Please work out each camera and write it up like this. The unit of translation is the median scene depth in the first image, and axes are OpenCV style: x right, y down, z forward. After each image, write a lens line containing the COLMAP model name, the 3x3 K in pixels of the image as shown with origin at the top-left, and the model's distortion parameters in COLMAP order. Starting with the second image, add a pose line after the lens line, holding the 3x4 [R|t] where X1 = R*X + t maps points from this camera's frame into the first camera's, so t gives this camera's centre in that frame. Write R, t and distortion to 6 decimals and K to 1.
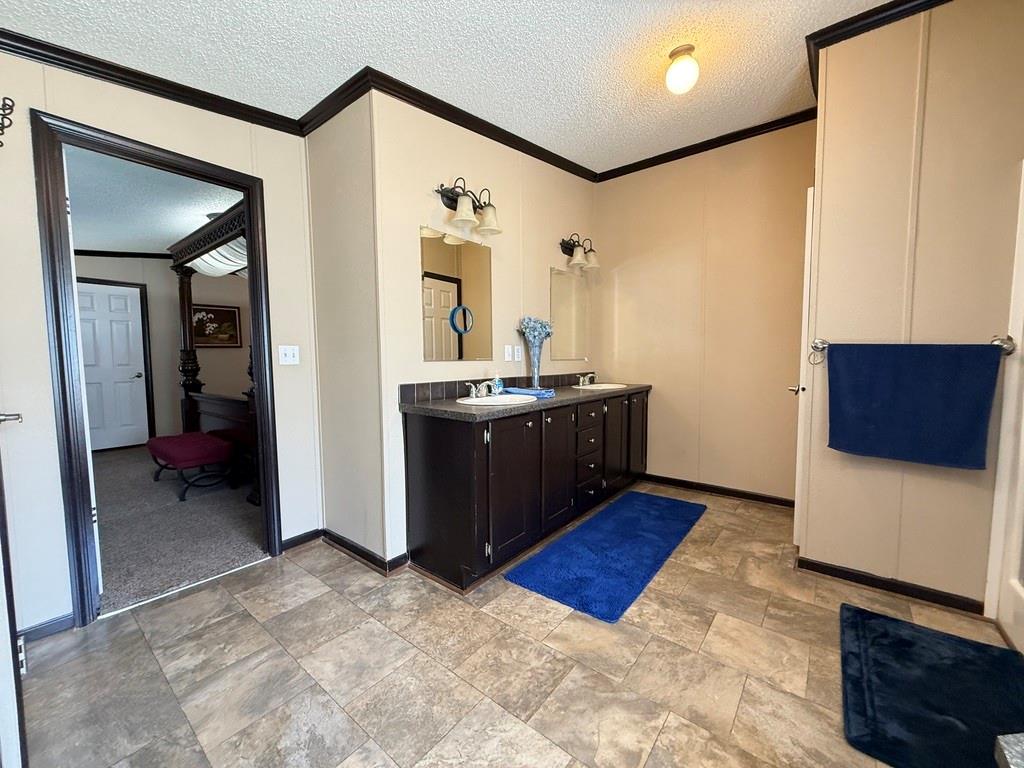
lens RADIAL K [[407.6, 0, 510.1], [0, 407.6, 382.9], [0, 0, 1]] dist [0.000839, 0.000046]
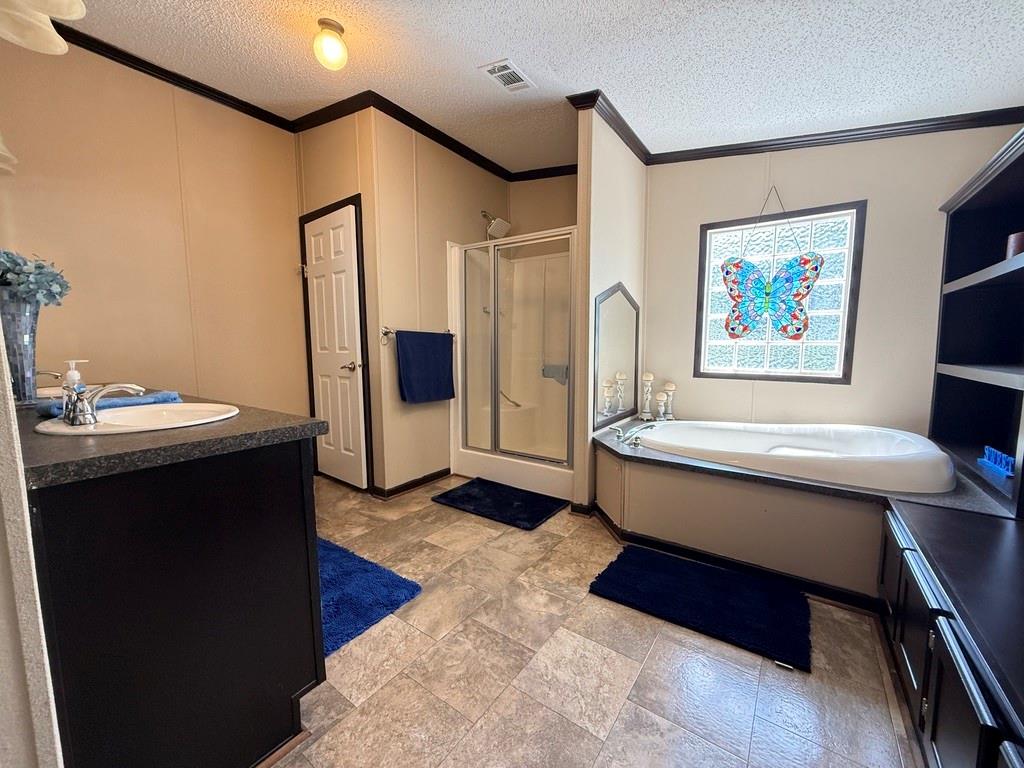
lens RADIAL K [[407.6, 0, 510.1], [0, 407.6, 382.9], [0, 0, 1]] dist [0.000839, 0.000046]
pose [[-0.056635, -0.087504, 0.994553, -0.778675], [0.071215, 0.993260, 0.091446, -0.019541], [-0.995852, 0.076006, -0.050021, 0.812803]]
